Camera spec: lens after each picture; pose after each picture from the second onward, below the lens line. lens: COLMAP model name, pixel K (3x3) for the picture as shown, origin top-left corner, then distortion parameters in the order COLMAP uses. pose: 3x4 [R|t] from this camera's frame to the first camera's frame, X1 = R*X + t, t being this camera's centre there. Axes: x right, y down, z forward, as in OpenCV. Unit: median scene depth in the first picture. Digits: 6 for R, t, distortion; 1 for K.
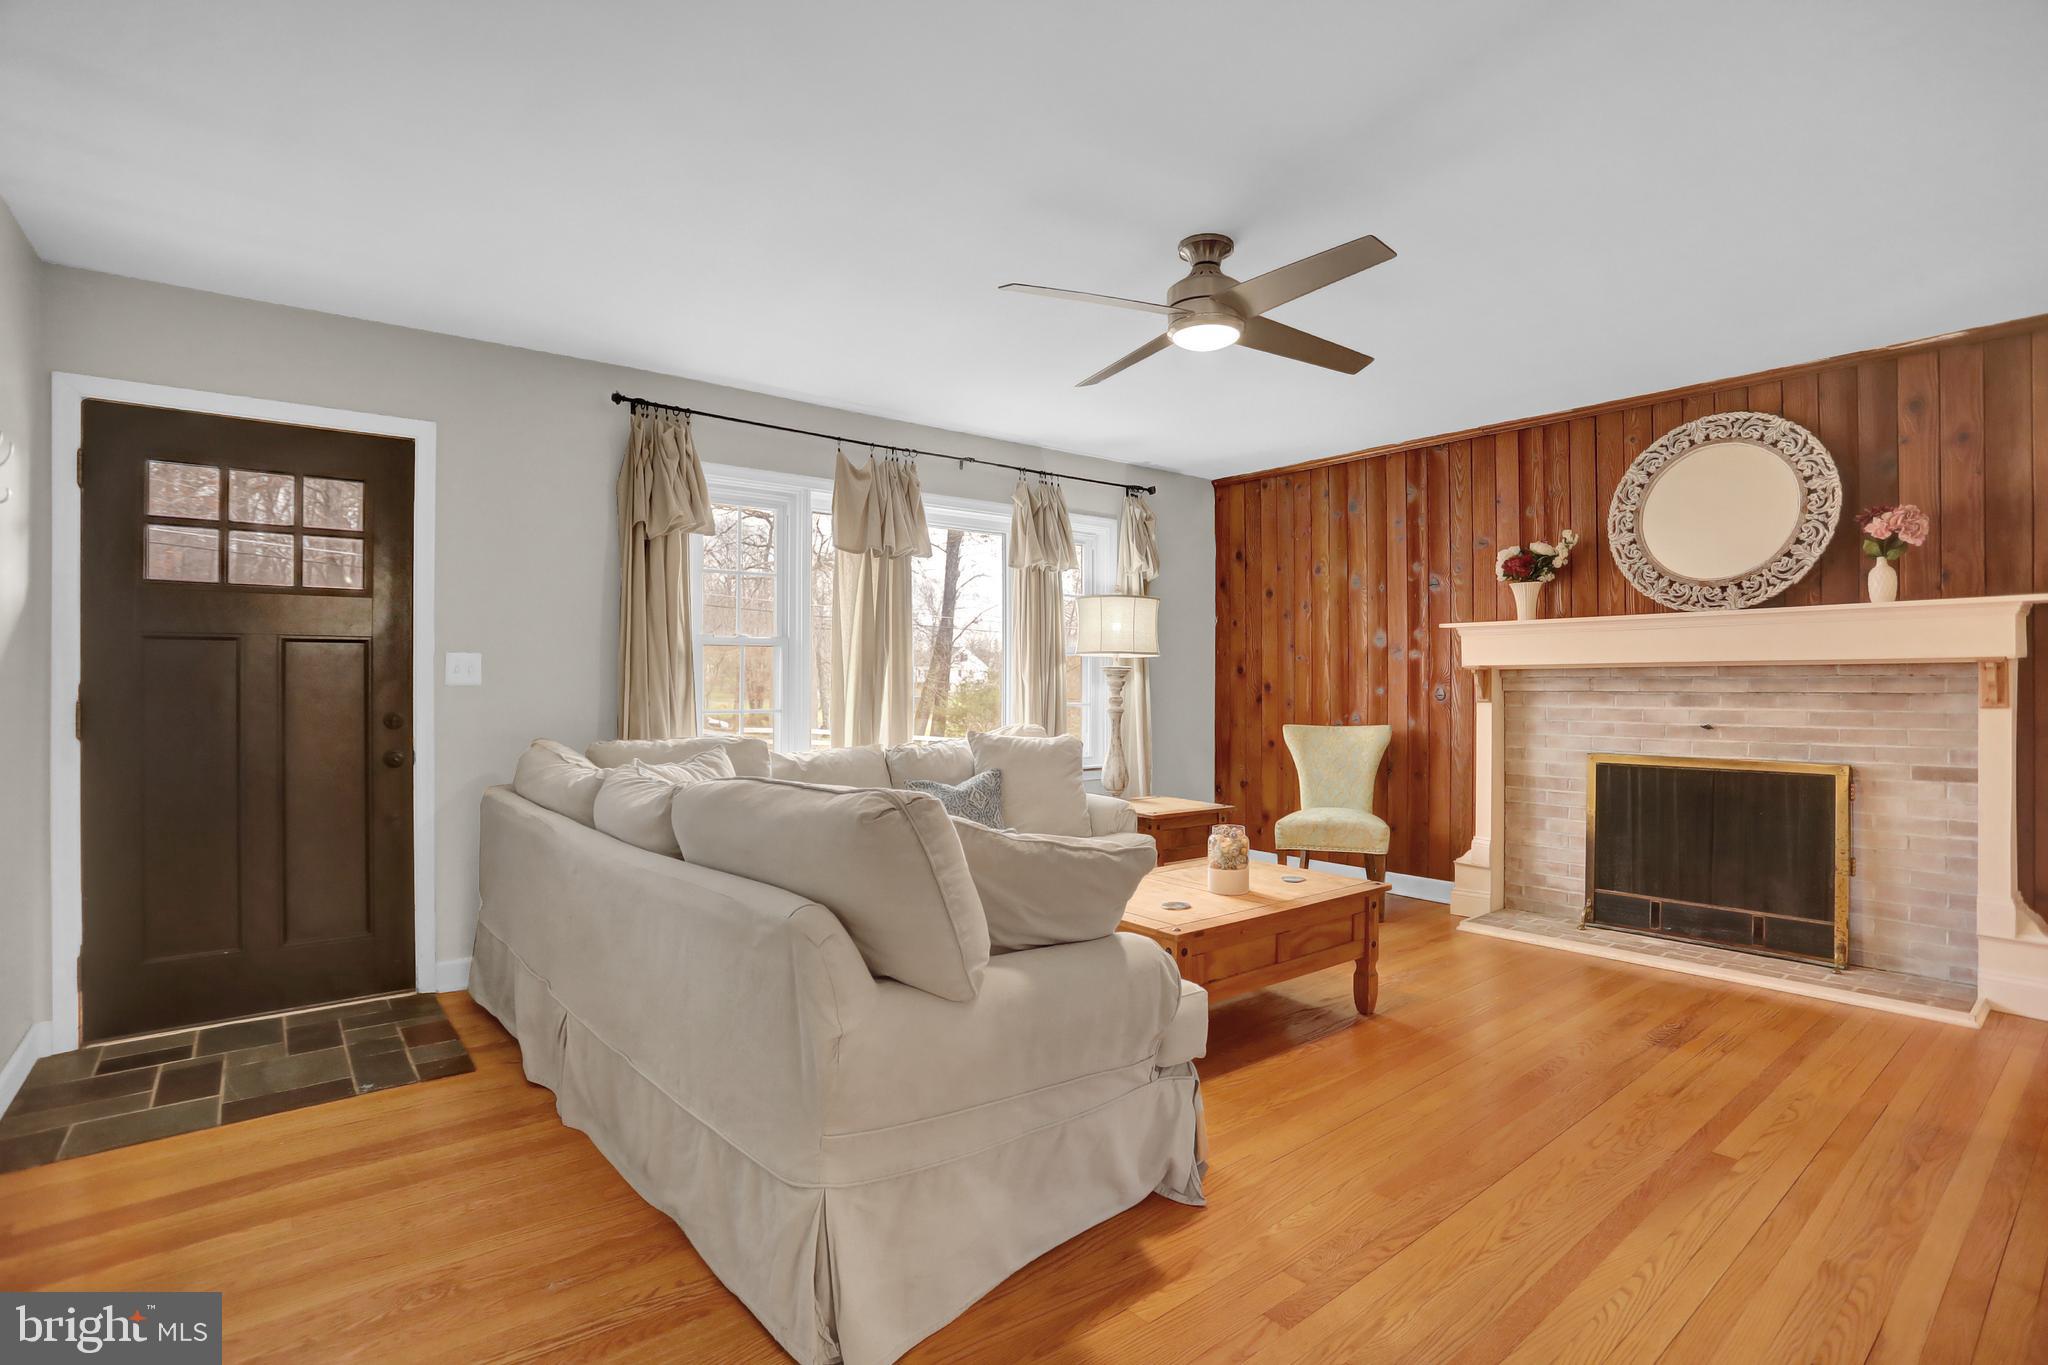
lens RADIAL K [[987.0, 0, 1026.3], [0, 987.0, 676.7], [0, 0, 1]] dist [-0.079579, 0.032893]
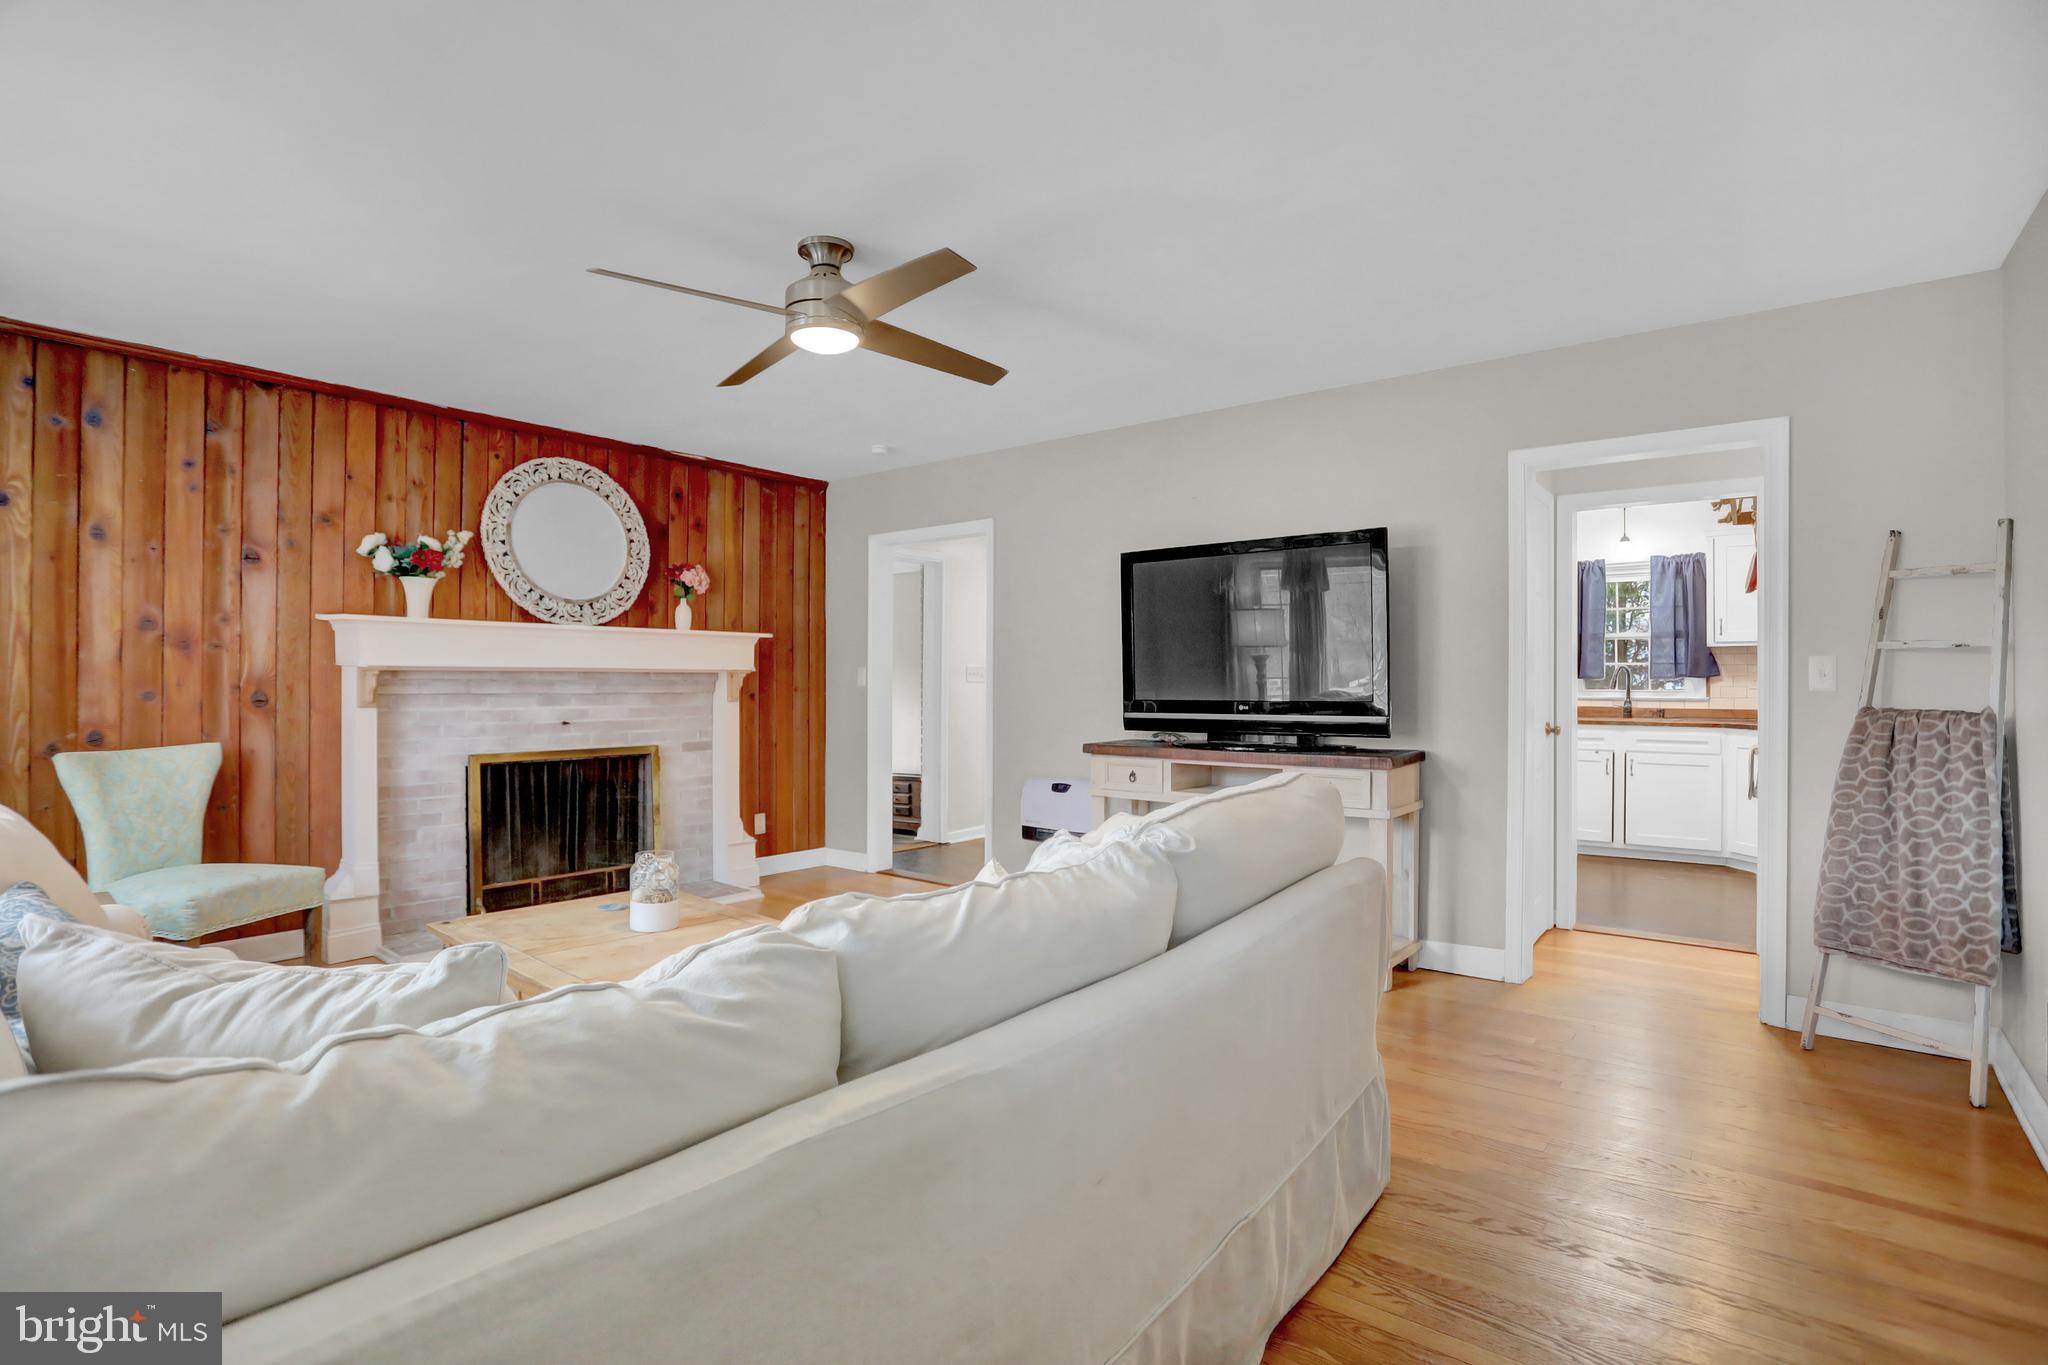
lens RADIAL K [[987.0, 0, 1026.3], [0, 987.0, 676.7], [0, 0, 1]] dist [-0.079579, 0.032893]
pose [[-0.217541, 0.008932, 0.976010, -0.594462], [-0.007603, 0.999912, -0.010846, 0.004369], [-0.976022, -0.009780, -0.217454, 0.728938]]
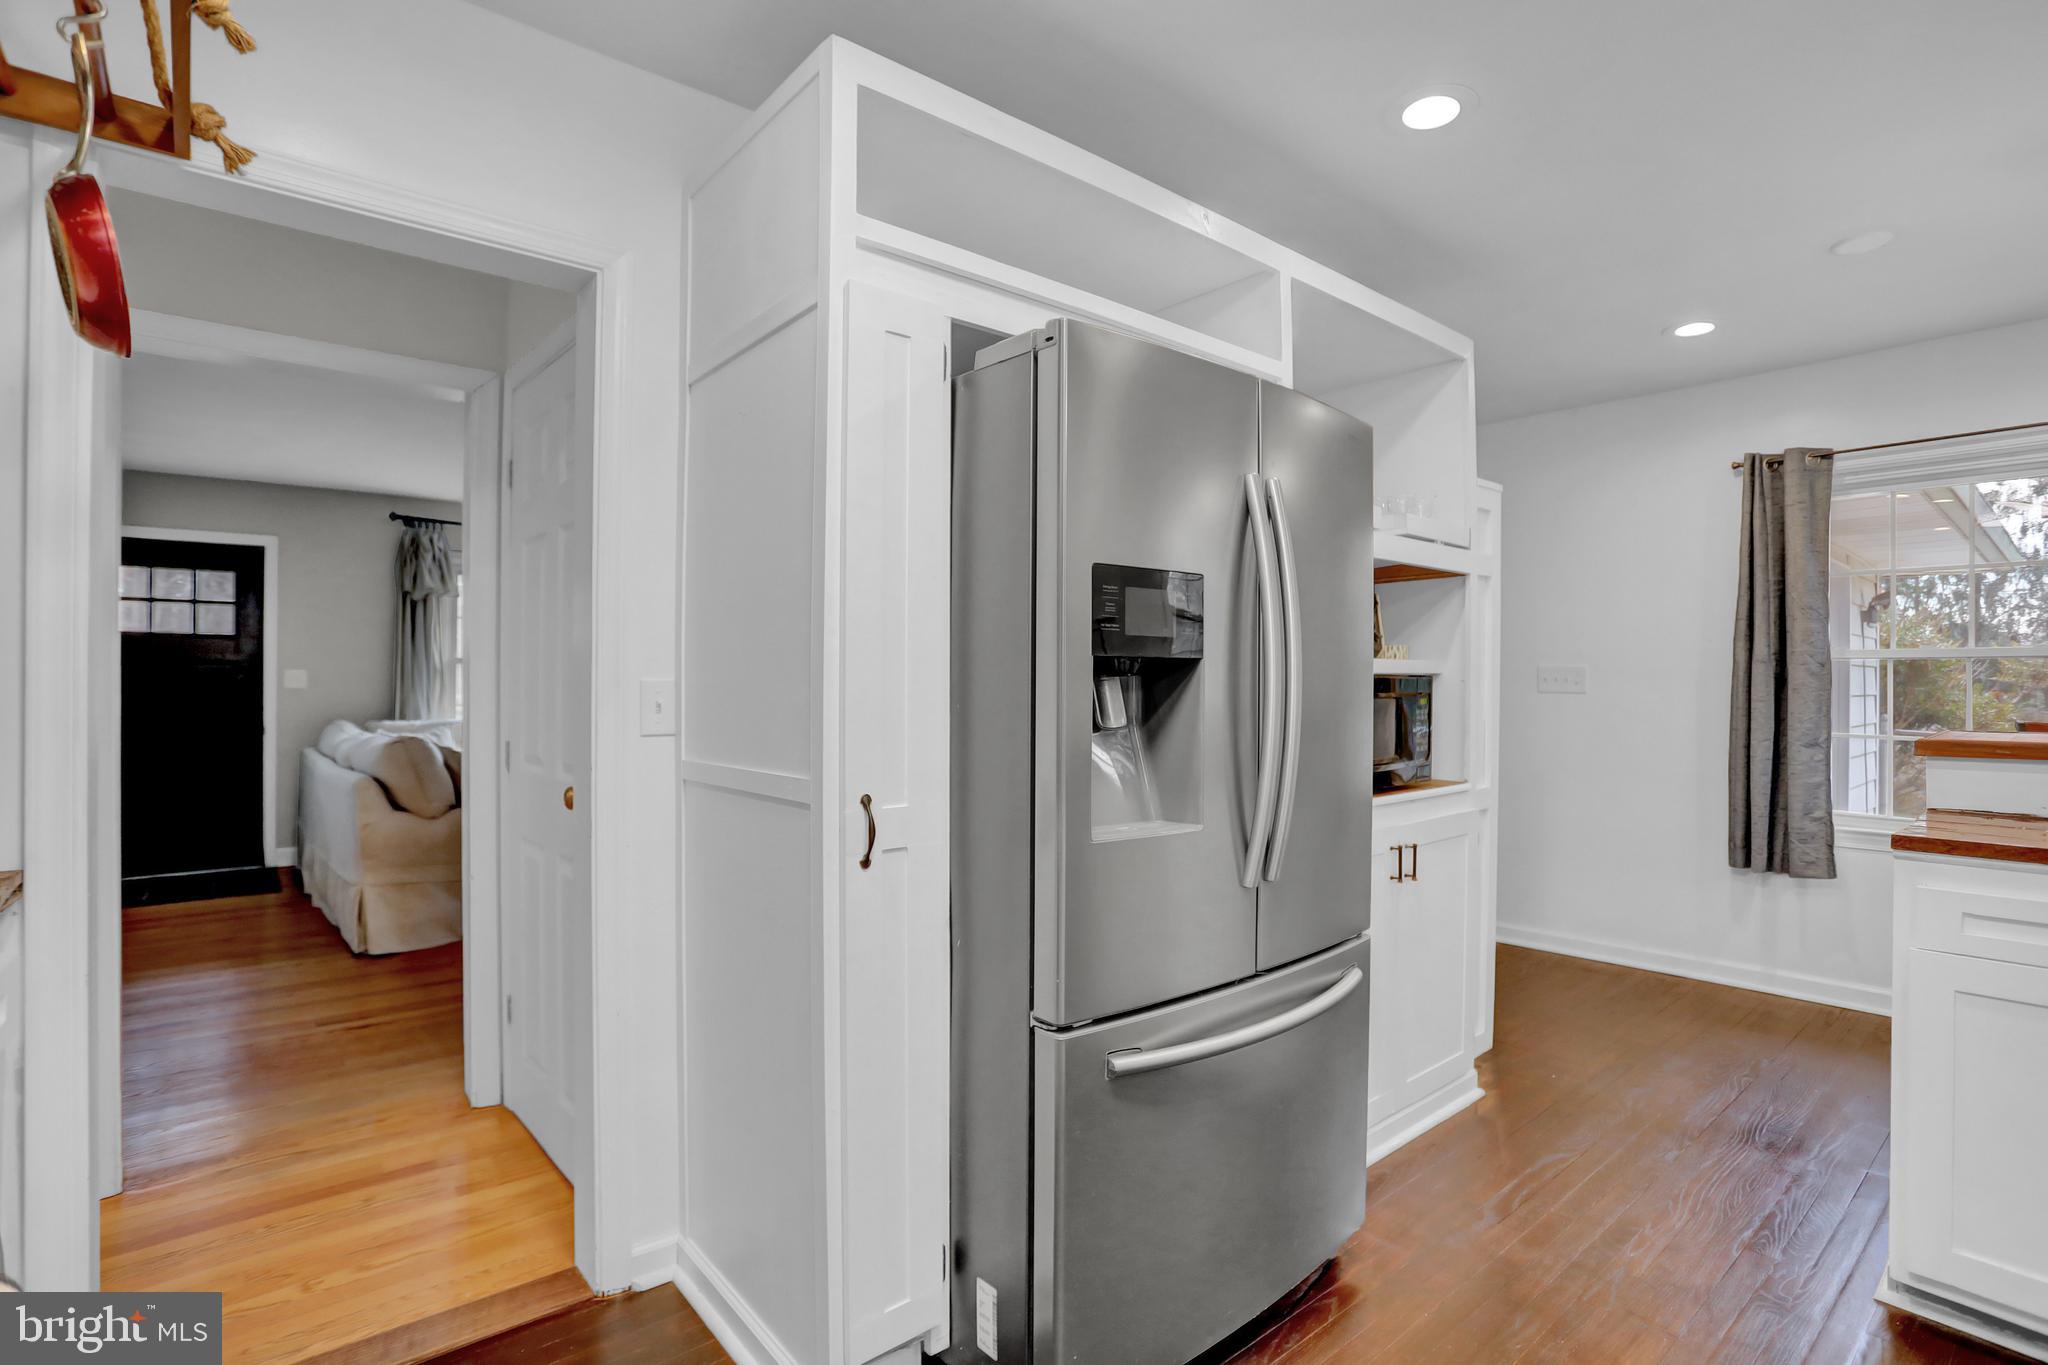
lens RADIAL K [[987.0, 0, 1026.3], [0, 987.0, 676.7], [0, 0, 1]] dist [-0.079579, 0.032893]
pose [[0.999780, 0.003111, 0.020733, 0.628034], [-0.003107, 0.999995, -0.000224, -0.015233], [-0.020734, 0.000160, 0.999785, -0.664984]]
